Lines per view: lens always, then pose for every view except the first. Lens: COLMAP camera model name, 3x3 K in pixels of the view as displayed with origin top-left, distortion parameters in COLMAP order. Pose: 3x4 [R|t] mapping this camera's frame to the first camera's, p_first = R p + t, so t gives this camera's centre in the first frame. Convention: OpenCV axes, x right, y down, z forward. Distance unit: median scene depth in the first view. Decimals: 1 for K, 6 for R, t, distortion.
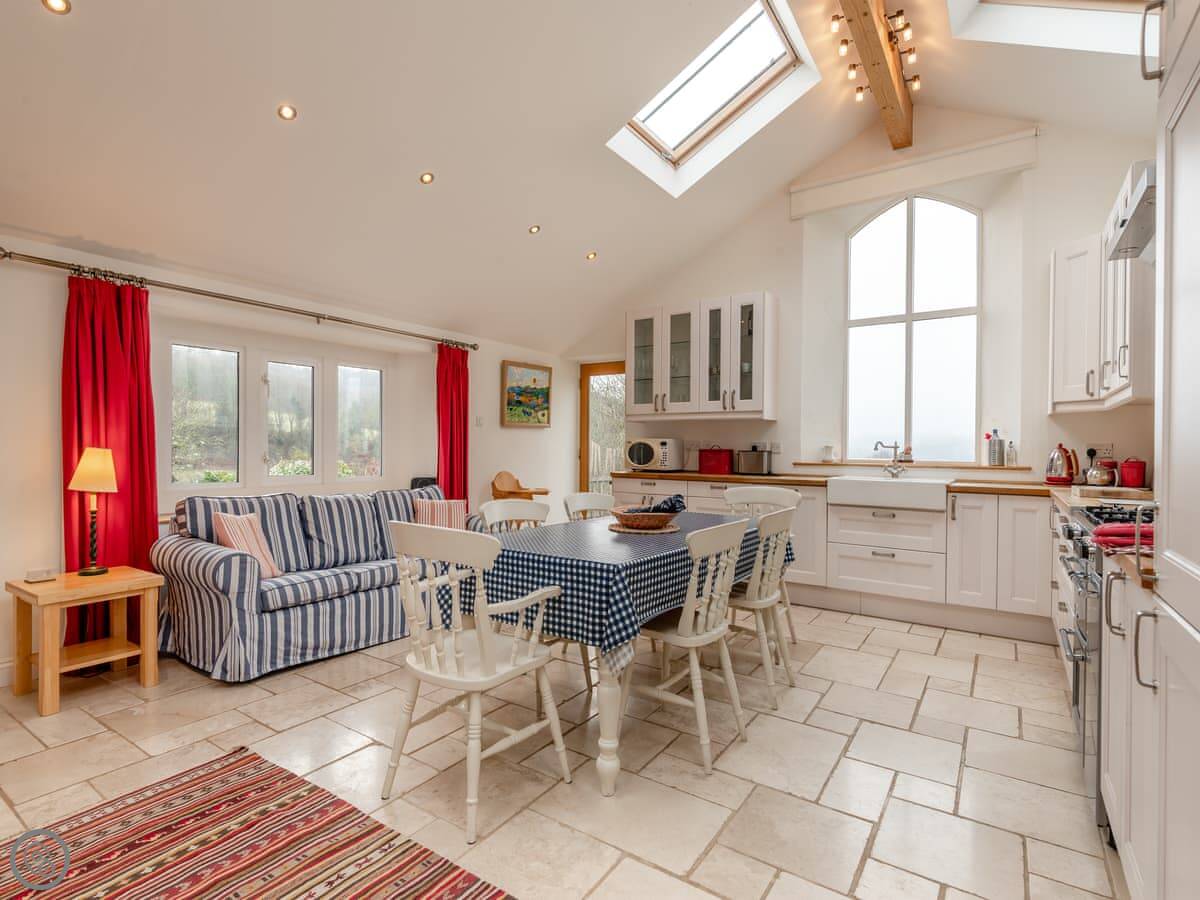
lens RADIAL K [[600.4, 0, 597.9], [0, 600.4, 453.3], [0, 0, 1]] dist [0.007456, -0.000120]
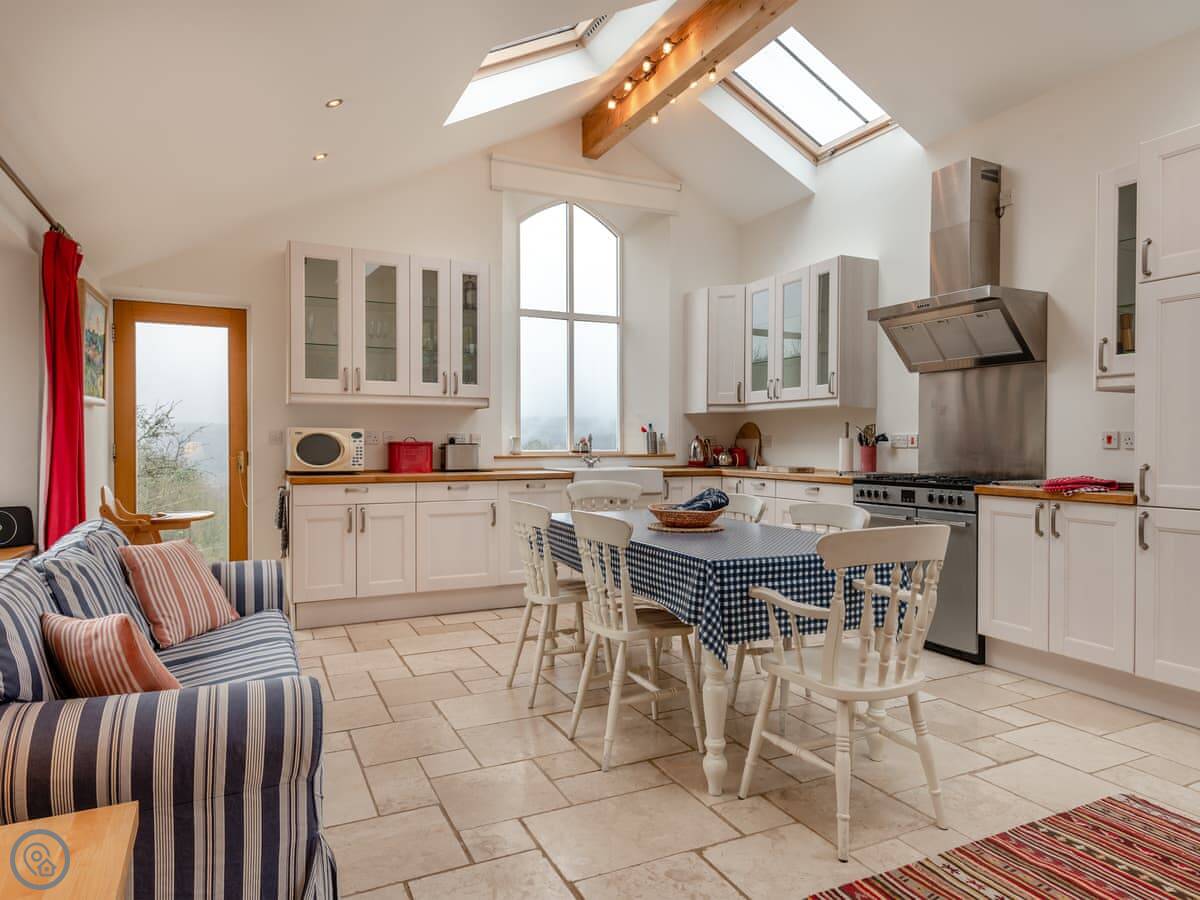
lens RADIAL K [[728.3, 0, 597.9], [0, 728.3, 445.8], [0, 0, 1]] dist [0.042138, 0.000226]
pose [[0.502430, -0.011583, 0.864540, -0.616917], [0.012585, 0.999902, 0.006083, -0.005237], [-0.864526, 0.007824, 0.502526, 0.339372]]
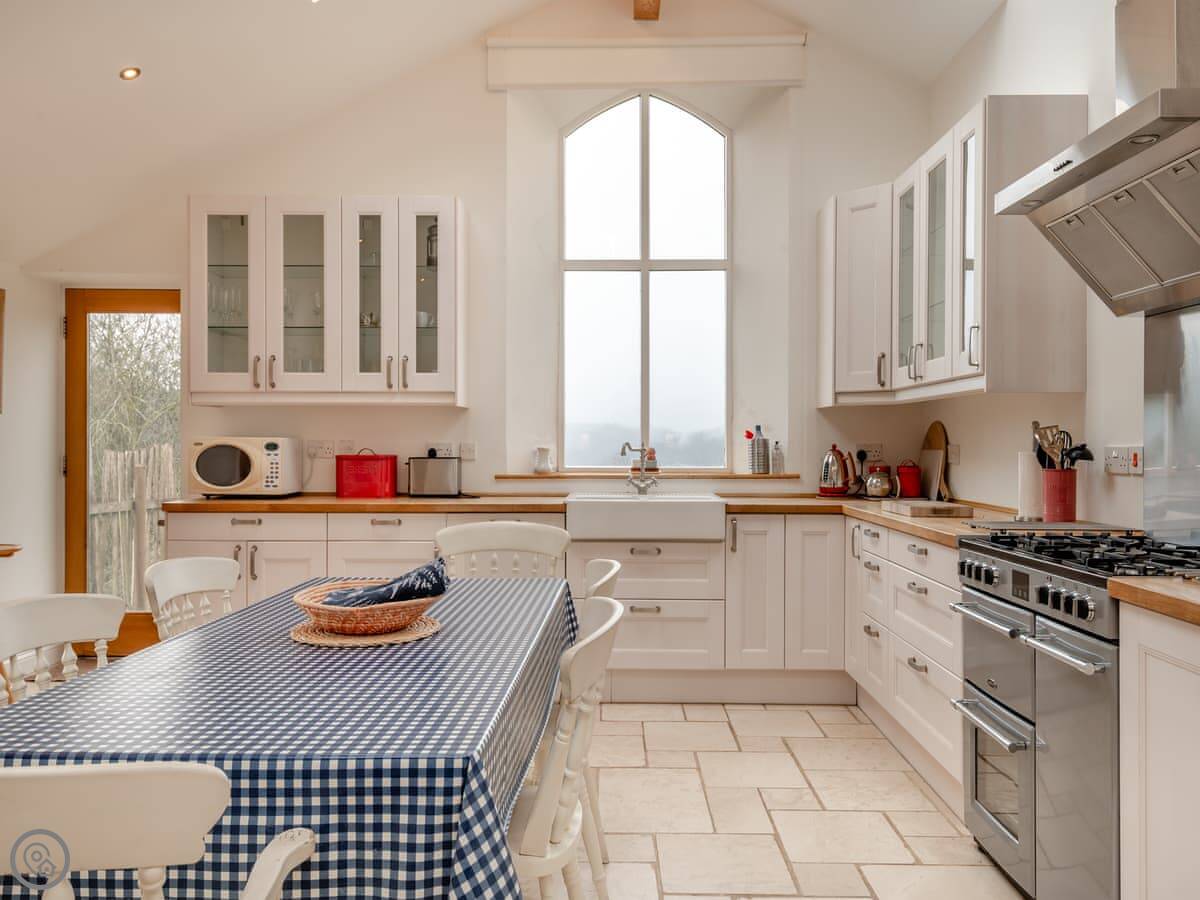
lens RADIAL K [[888.1, 0, 622.5], [0, 888.1, 446.3], [0, 0, 1]] dist [0.012125, 0.002697]
pose [[0.828588, -0.009309, 0.559781, -0.095991], [0.011784, 0.999930, -0.000813, -0.013807], [-0.559735, 0.007270, 0.828640, 0.167292]]
